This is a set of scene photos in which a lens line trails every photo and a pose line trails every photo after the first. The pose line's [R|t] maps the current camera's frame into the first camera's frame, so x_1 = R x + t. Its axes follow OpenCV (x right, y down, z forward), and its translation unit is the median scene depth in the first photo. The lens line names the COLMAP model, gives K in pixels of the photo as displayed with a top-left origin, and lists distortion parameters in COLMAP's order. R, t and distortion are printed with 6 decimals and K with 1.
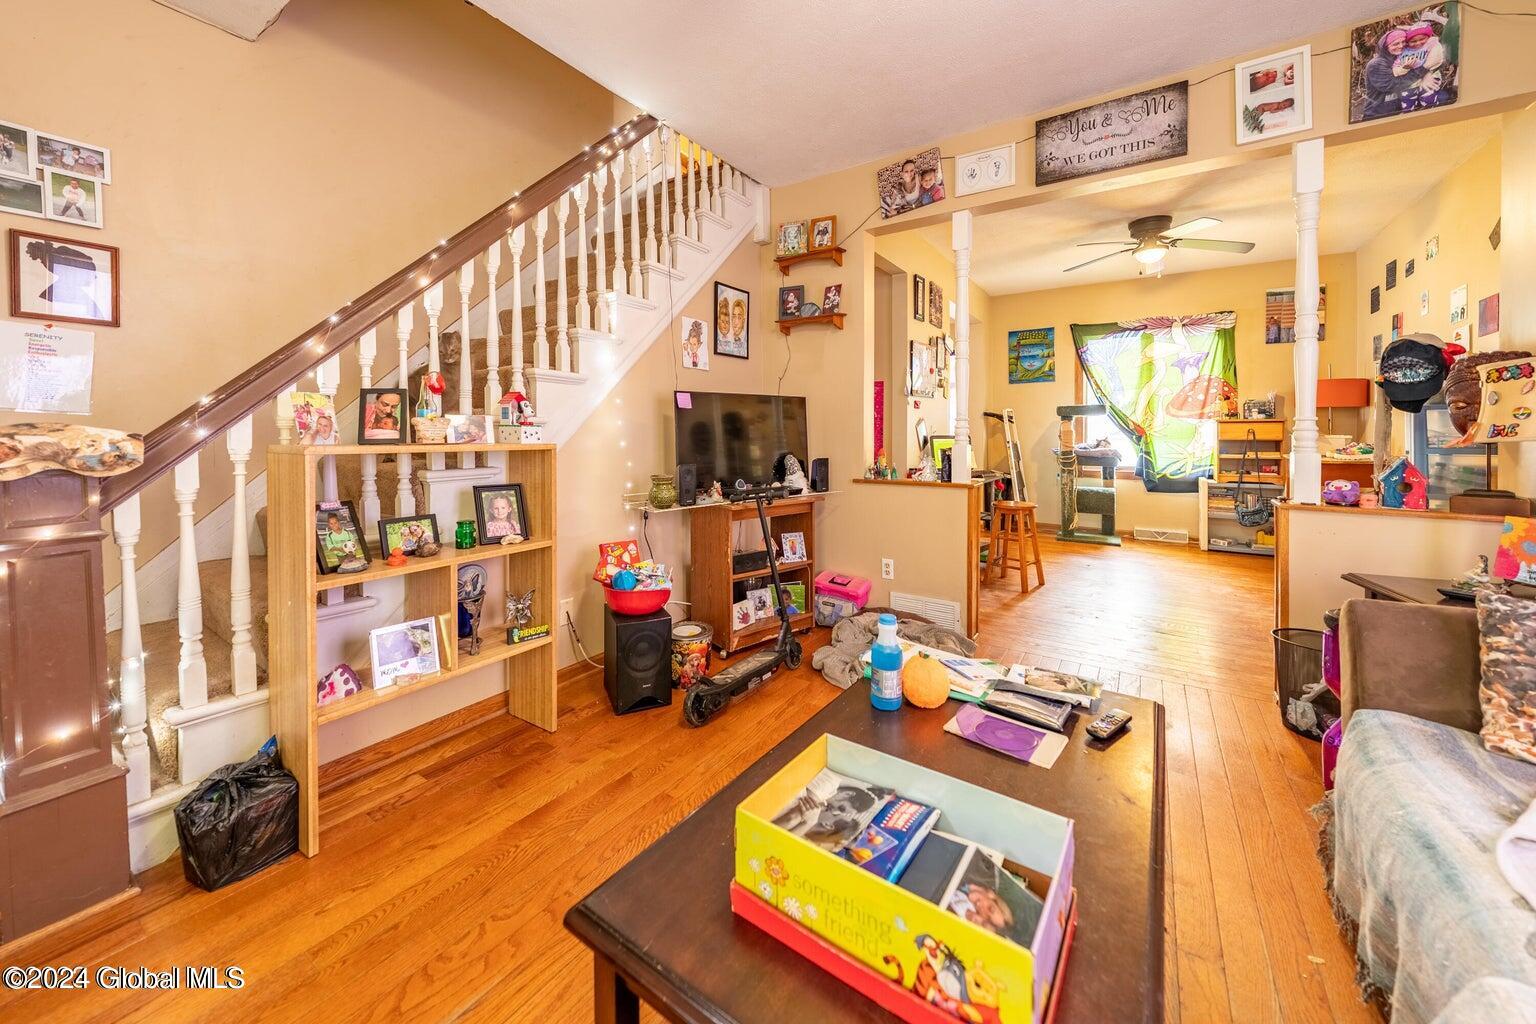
lens RADIAL K [[568.7, 0, 772.3], [0, 568.7, 437.2], [0, 0, 1]] dist [-0.000676, -0.000092]
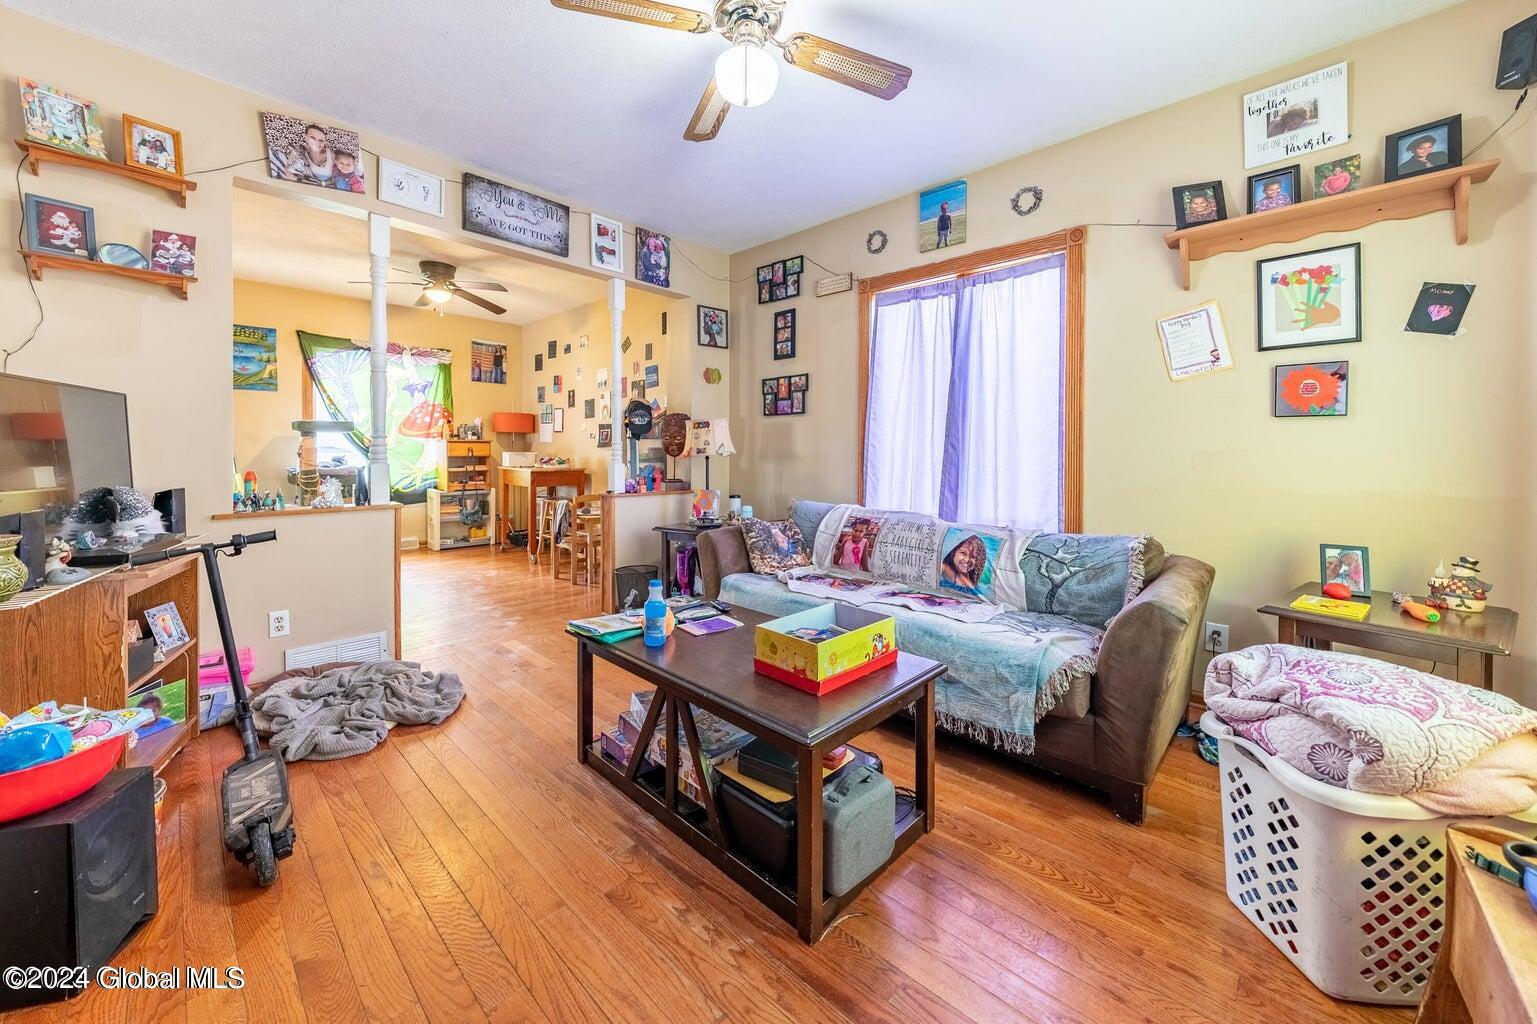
lens RADIAL K [[582.5, 0, 771.6], [0, 582.5, 454.8], [0, 0, 1]] dist [0.000120, -0.000007]
pose [[0.153287, -0.005992, 0.988164, -0.452384], [0.003962, 0.999977, 0.005449, -0.003522], [-0.988174, 0.003079, 0.153307, 0.184295]]
